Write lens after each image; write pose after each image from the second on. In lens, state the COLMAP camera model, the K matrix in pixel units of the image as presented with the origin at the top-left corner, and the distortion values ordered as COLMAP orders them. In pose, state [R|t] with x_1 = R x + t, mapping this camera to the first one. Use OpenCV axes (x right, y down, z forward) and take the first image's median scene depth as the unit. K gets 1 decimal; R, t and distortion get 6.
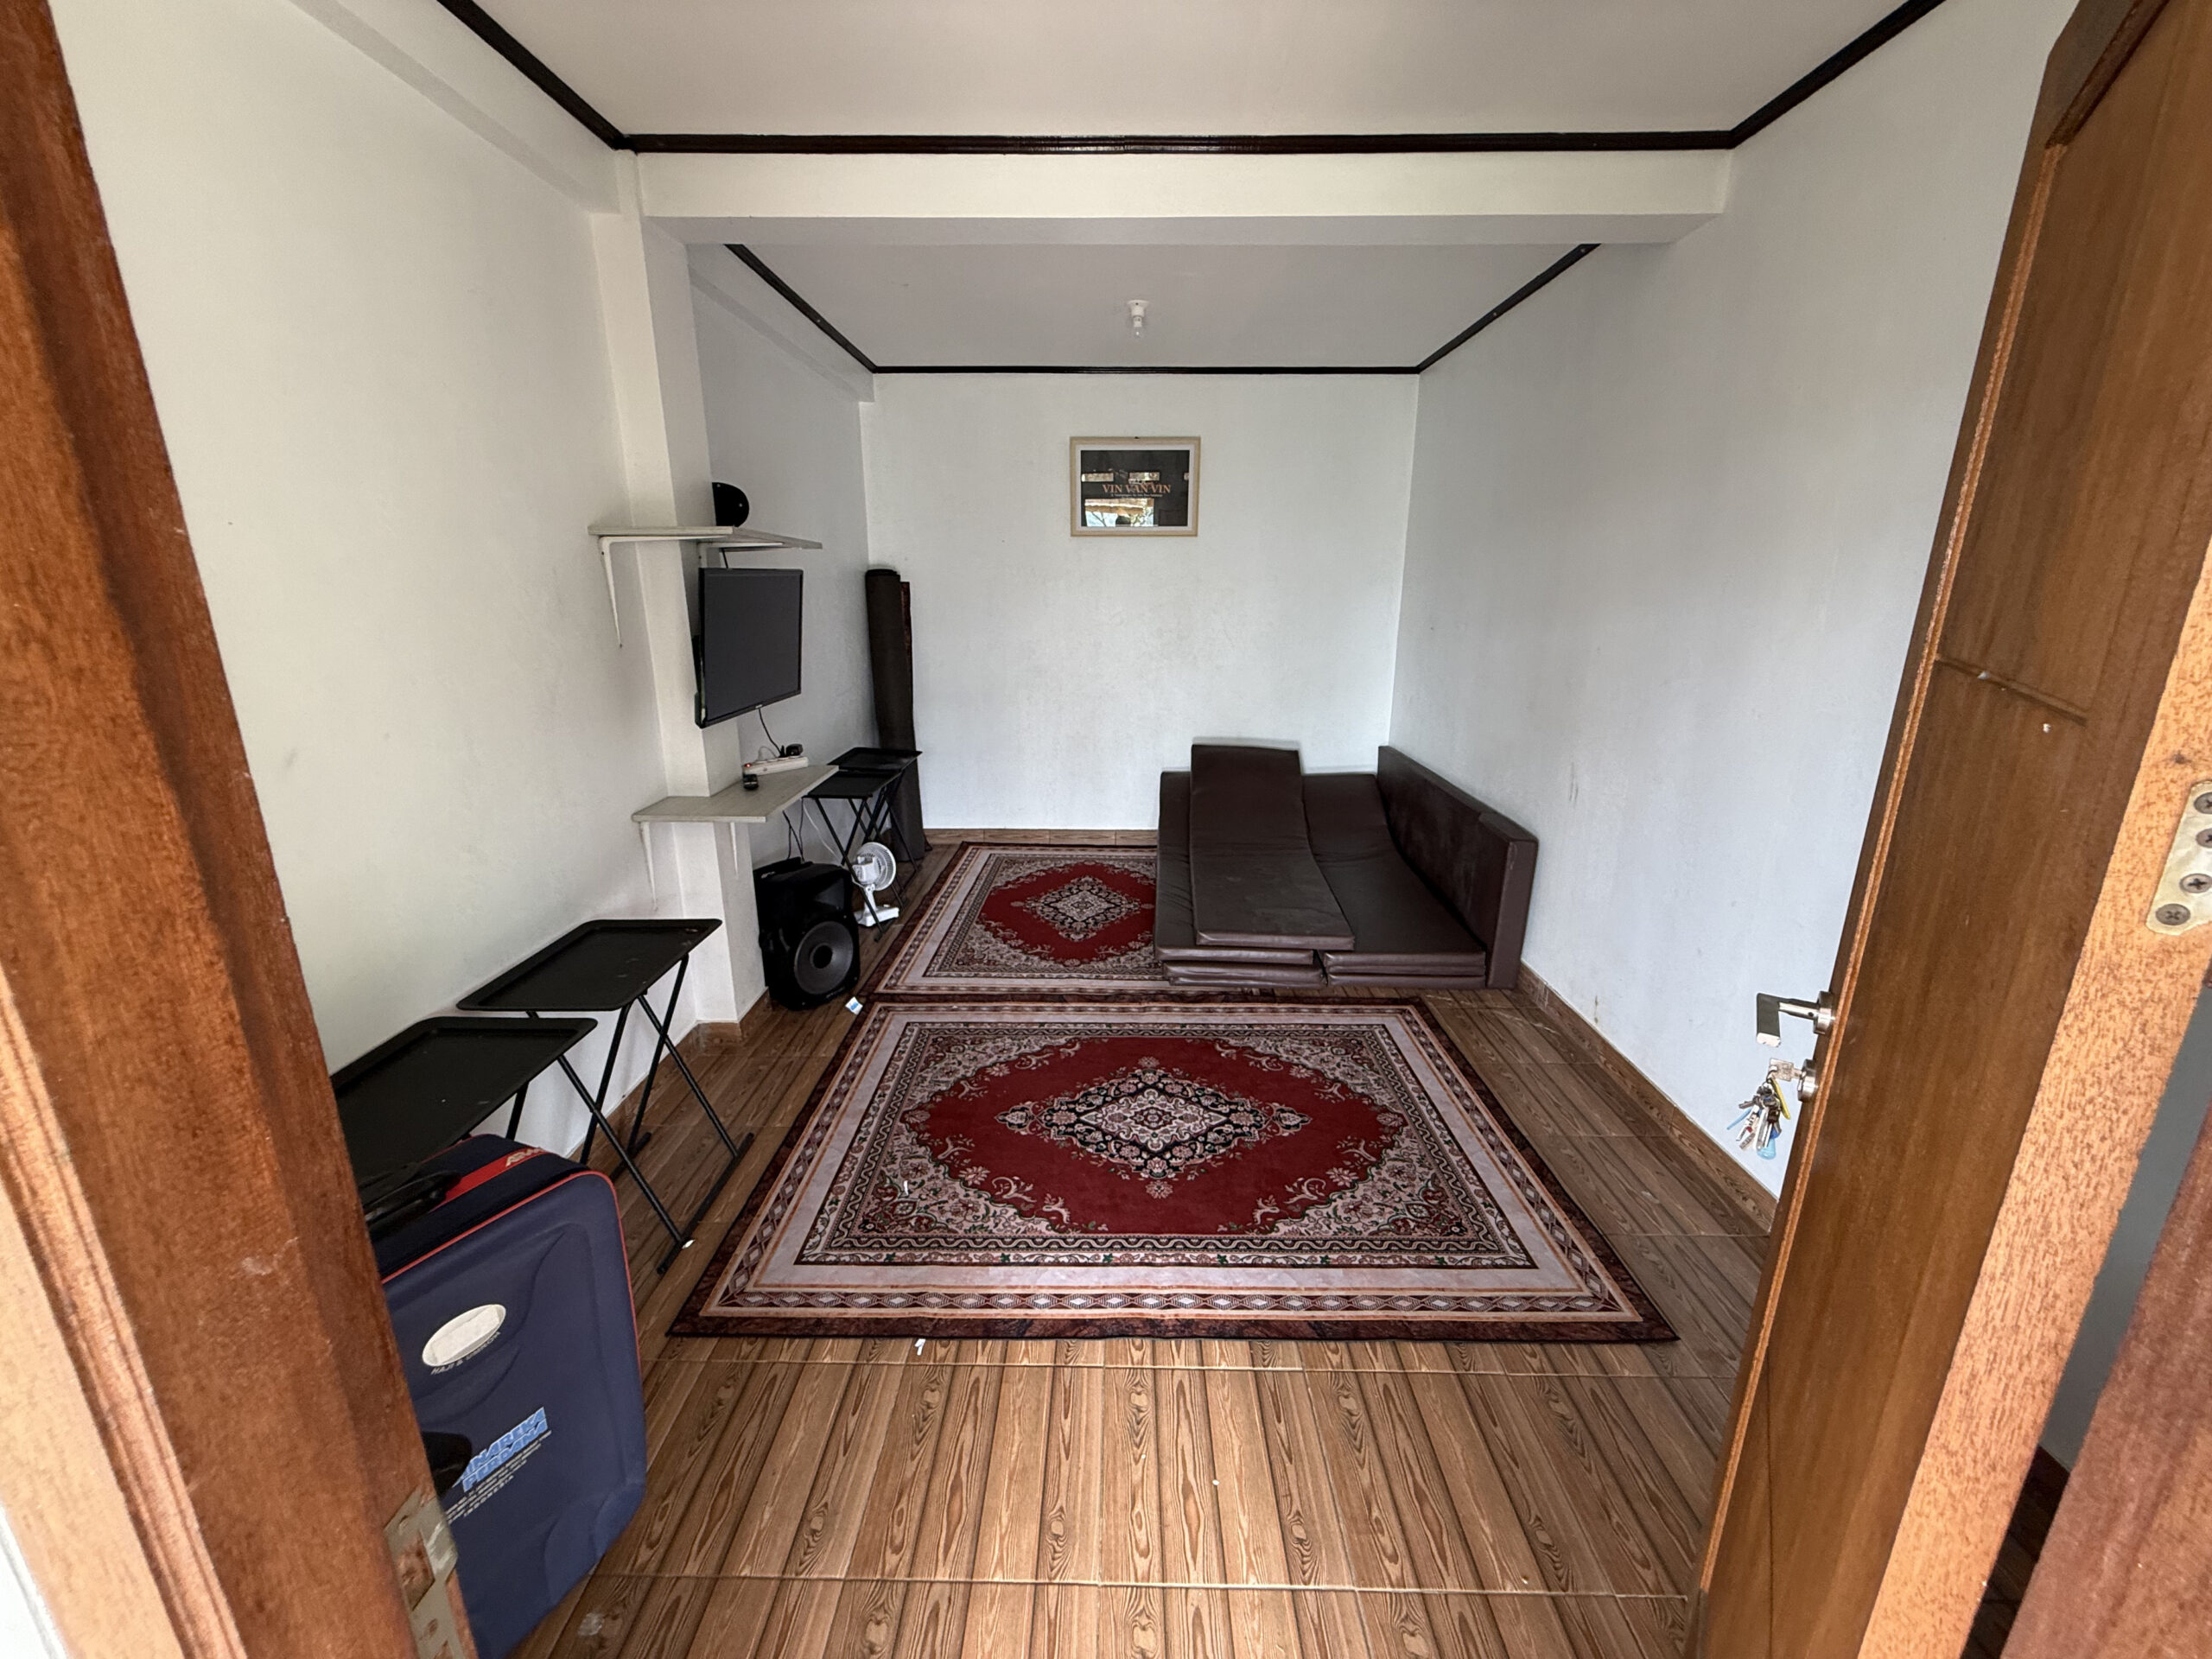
lens RADIAL K [[885.5, 0, 1110.0], [0, 885.5, 831.5], [0, 0, 1]] dist [-0.002890, 0.000596]
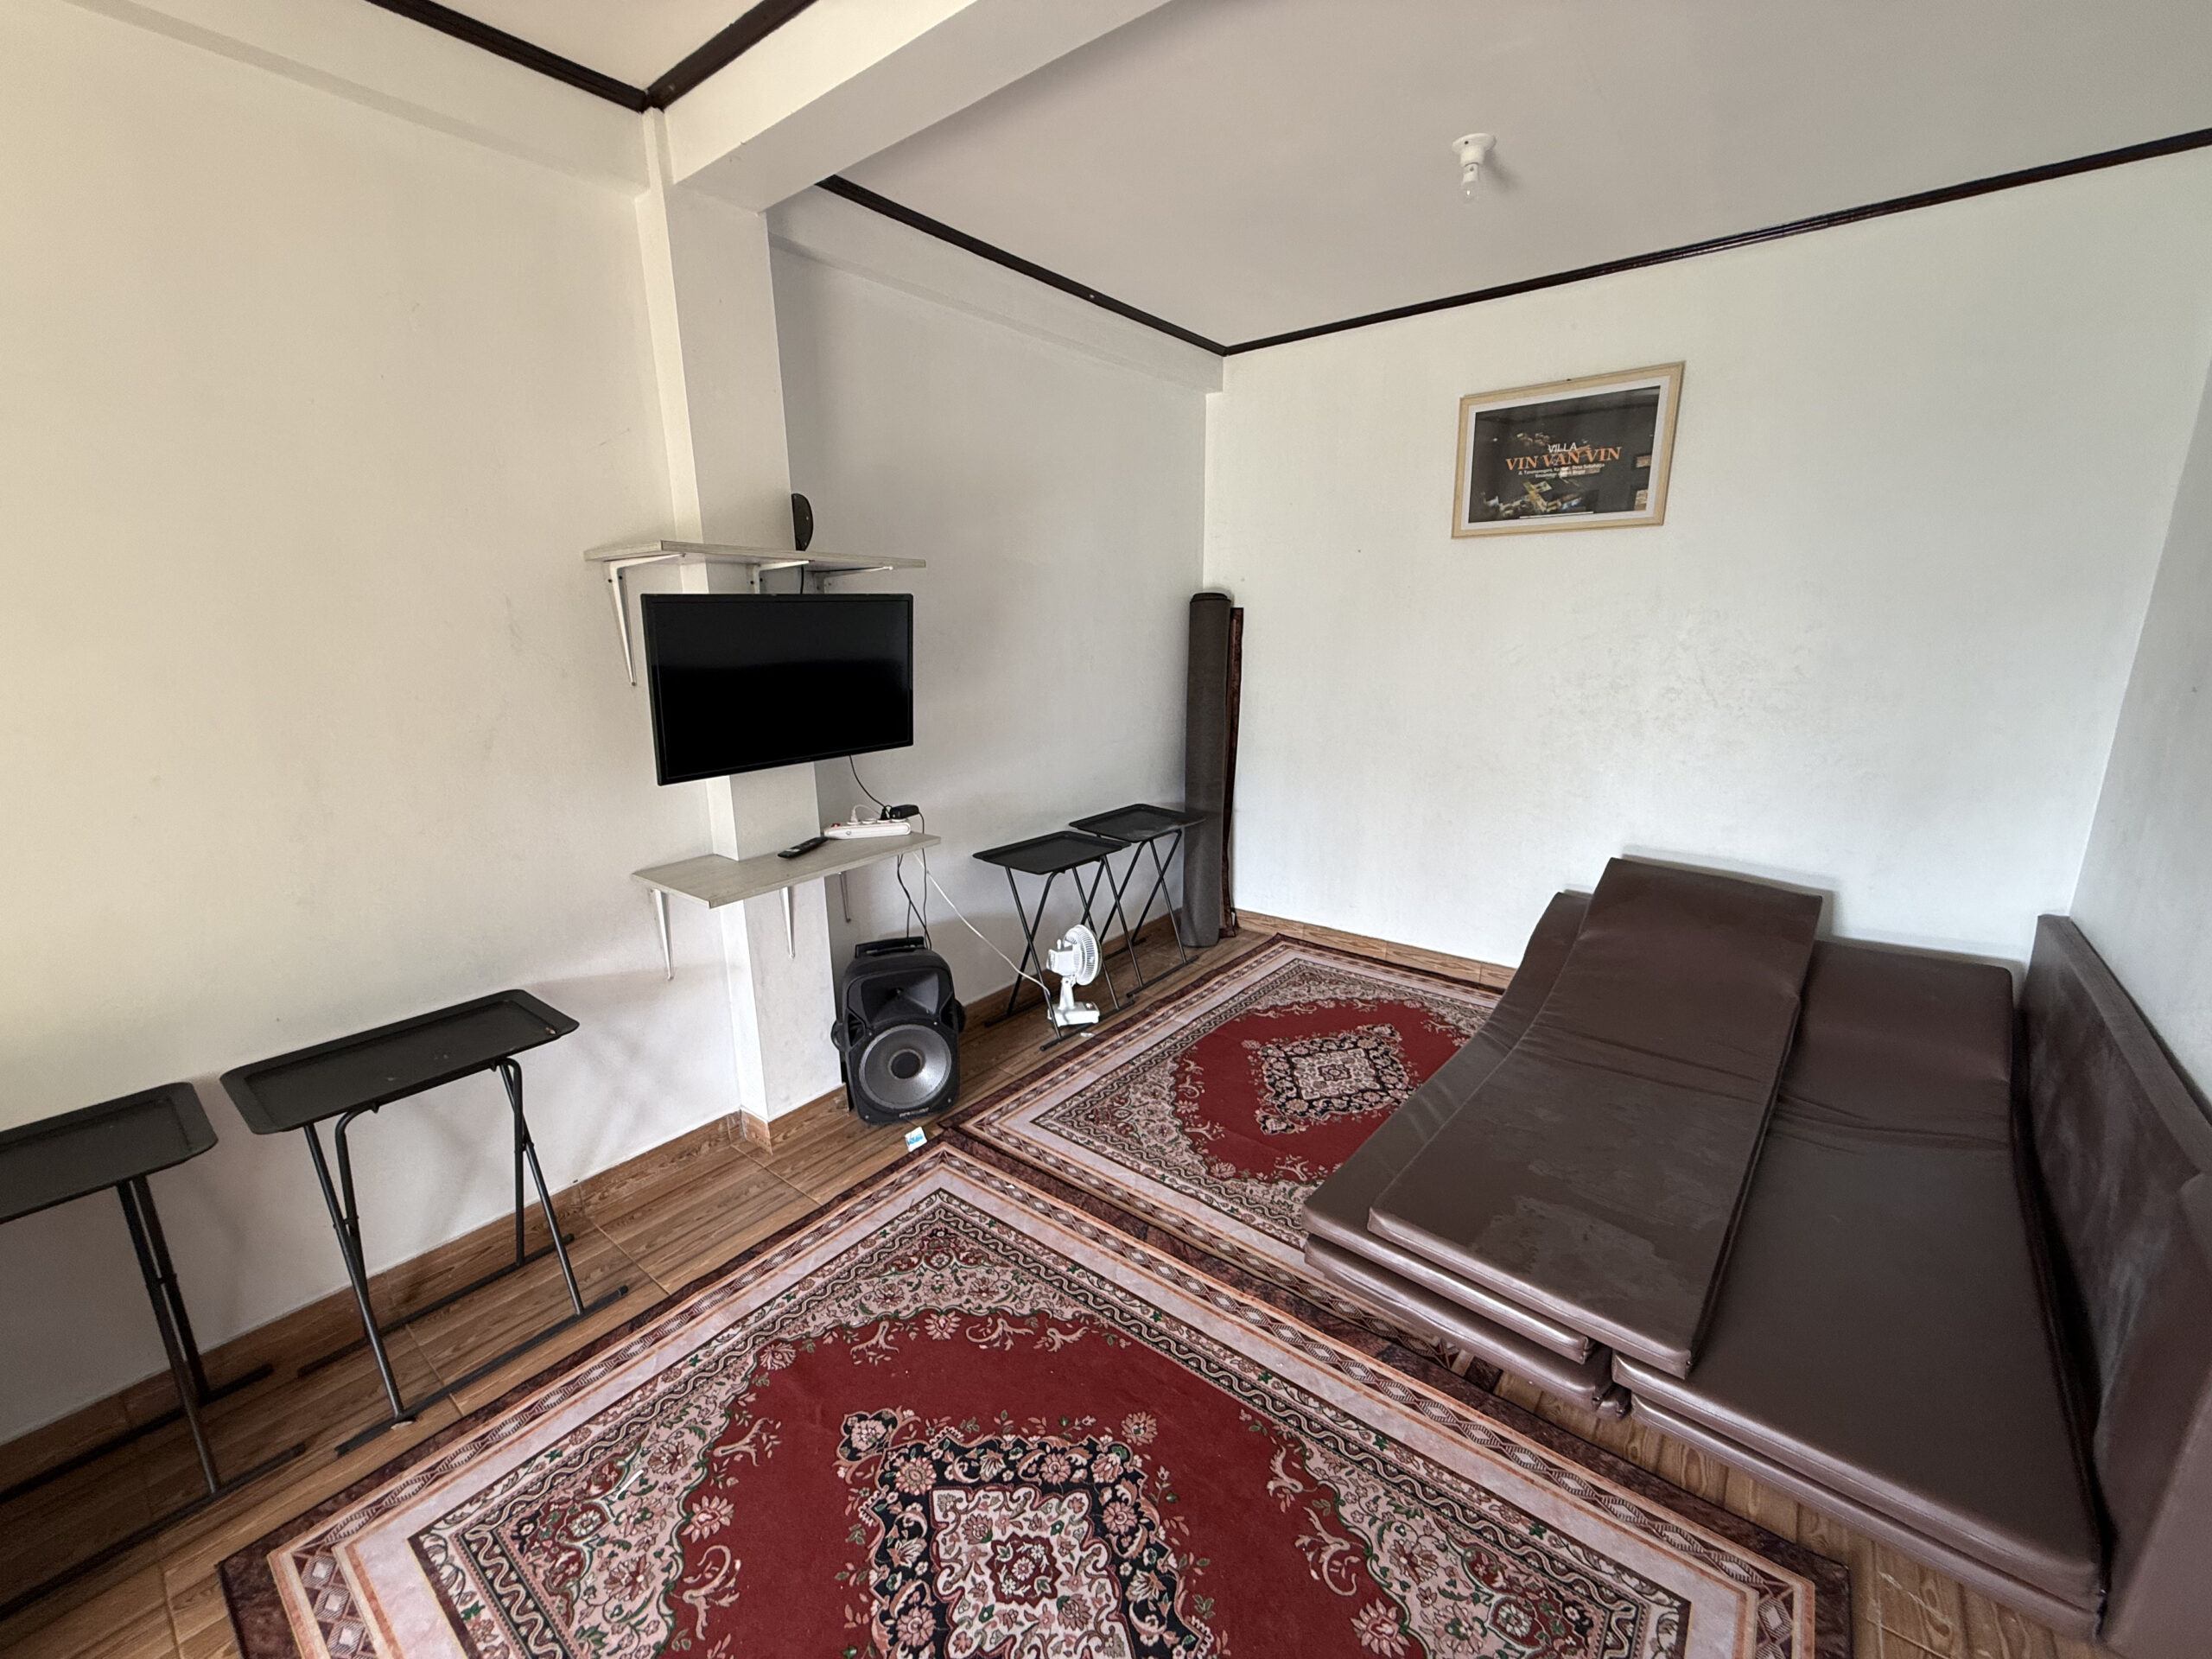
lens RADIAL K [[885.5, 0, 1107.1], [0, 885.5, 831.1], [0, 0, 1]] dist [-0.002890, 0.000596]
pose [[0.790936, 0.130497, -0.597821, 0.276201], [-0.149259, 0.988628, 0.018331, -0.112336], [0.593415, 0.074732, 0.801420, 0.432229]]
